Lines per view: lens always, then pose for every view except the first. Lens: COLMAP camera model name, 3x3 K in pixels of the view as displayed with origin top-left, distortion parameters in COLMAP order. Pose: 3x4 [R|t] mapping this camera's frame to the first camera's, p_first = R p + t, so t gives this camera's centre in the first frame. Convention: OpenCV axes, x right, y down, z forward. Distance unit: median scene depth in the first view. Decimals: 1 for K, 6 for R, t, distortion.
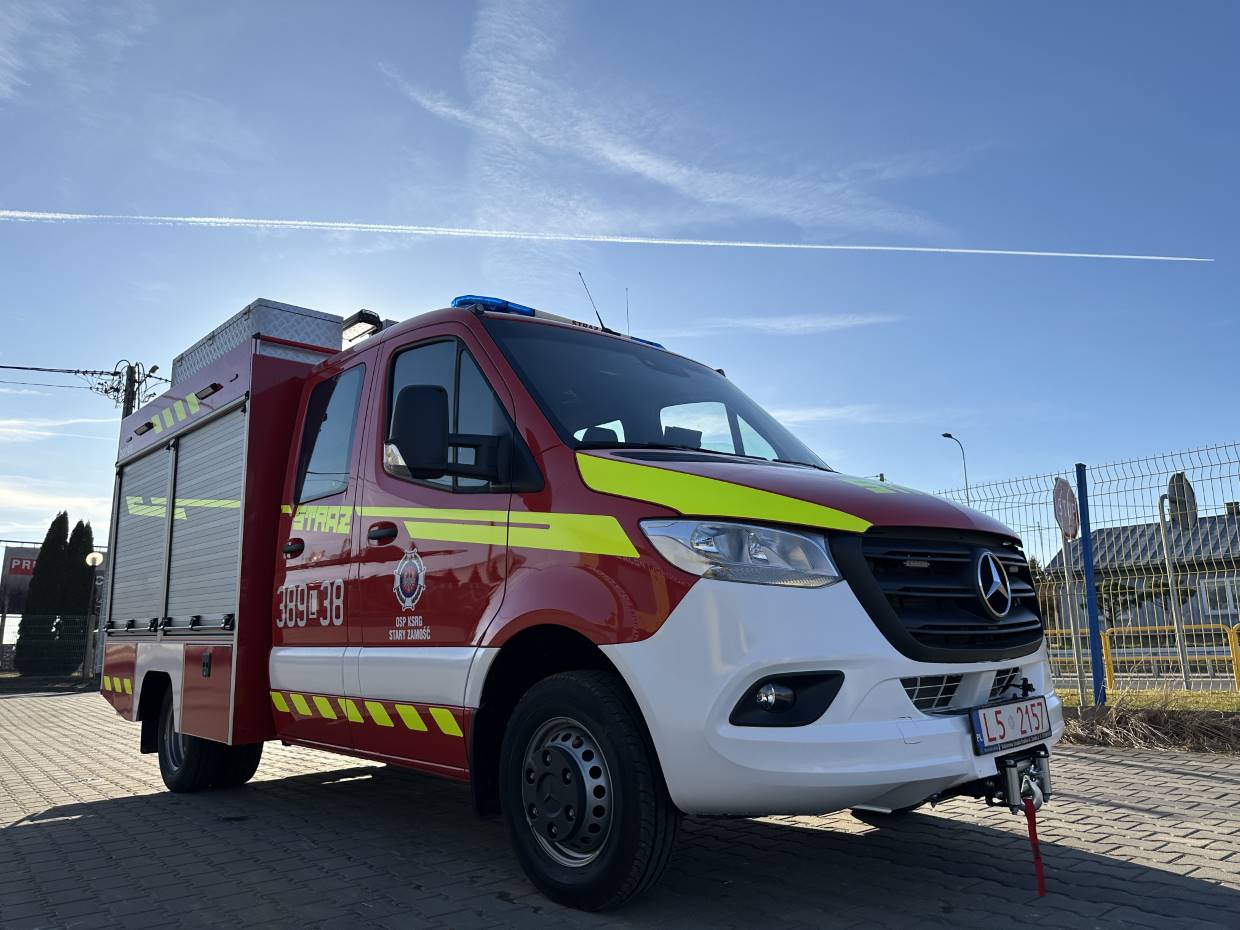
lens RADIAL K [[871.1, 0, 620.0], [0, 871.1, 465.0], [0, 0, 1]] dist [0.080989, -0.093479]
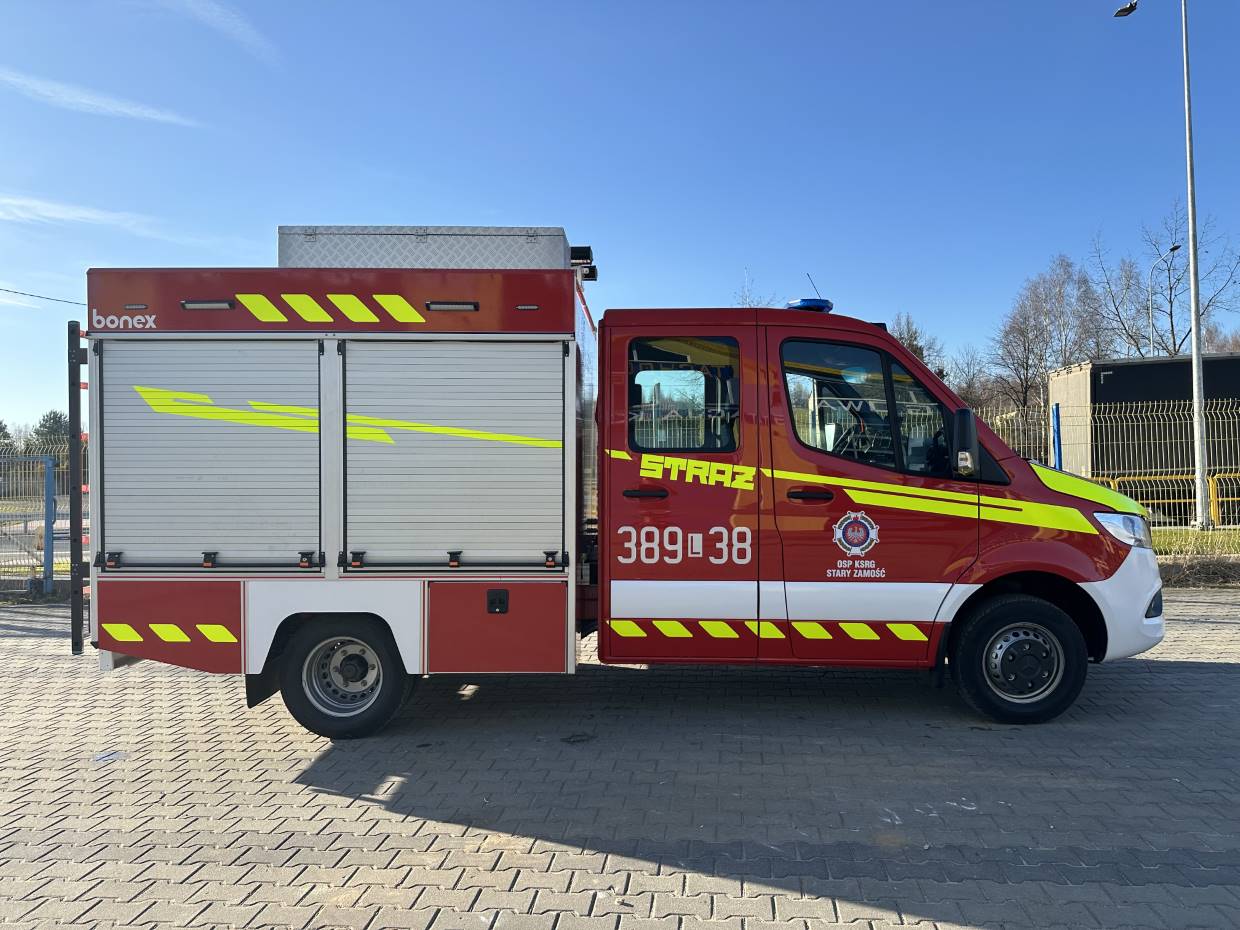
lens RADIAL K [[871.1, 0, 620.0], [0, 871.1, 465.0], [0, 0, 1]] dist [0.080989, -0.093479]
pose [[0.687262, 0.007751, 0.726368, -1.500642], [-0.143401, 0.981713, 0.125204, -0.091255], [-0.712115, -0.190210, 0.675806, 0.376302]]
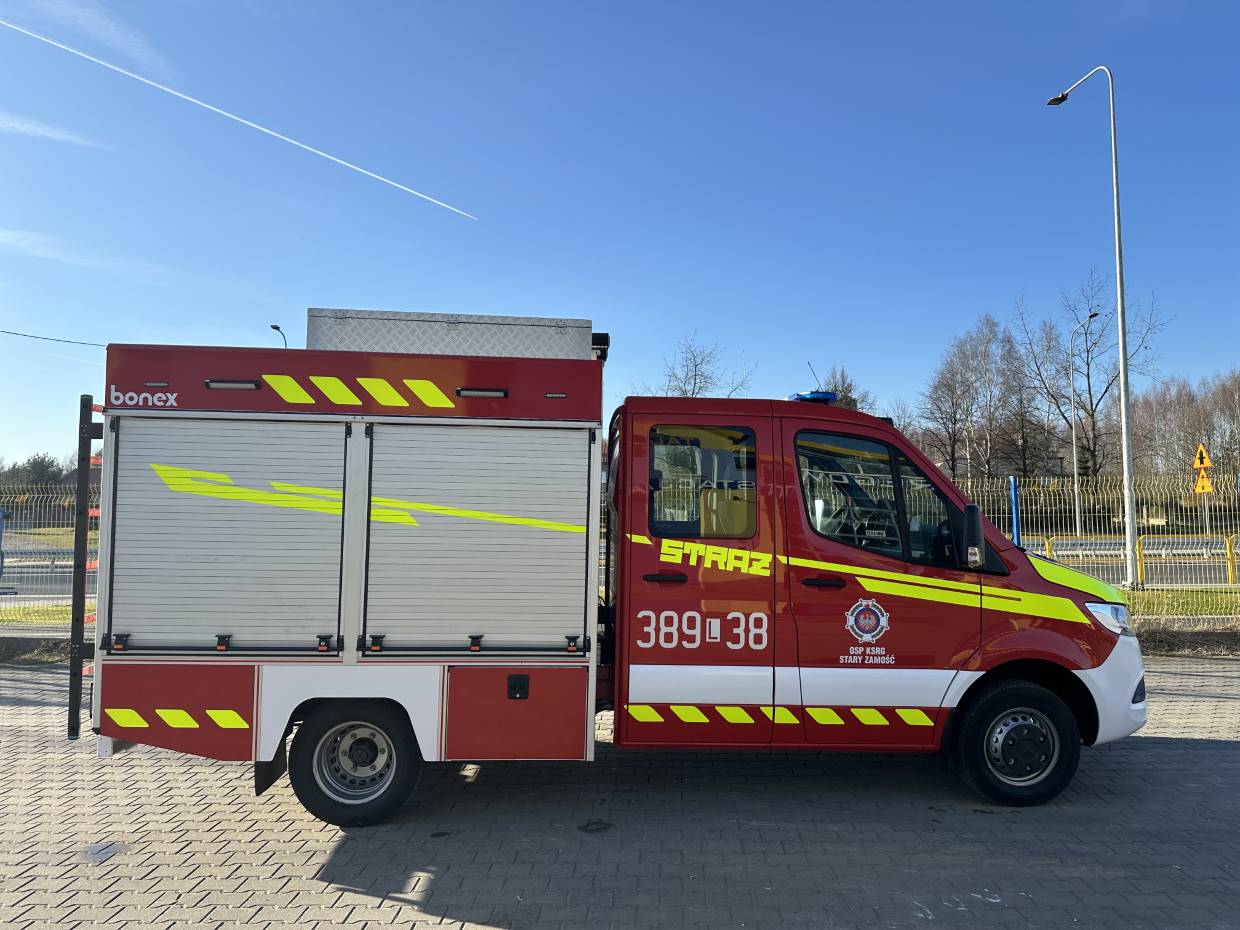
lens RADIAL K [[871.2, 0, 632.0], [0, 871.2, 464.9], [0, 0, 1]] dist [0.068060, -0.076329]
pose [[0.627485, 0.059282, 0.776369, -1.608600], [-0.170610, 0.983335, 0.062806, -0.140183], [-0.759707, -0.171866, 0.627142, 0.461728]]
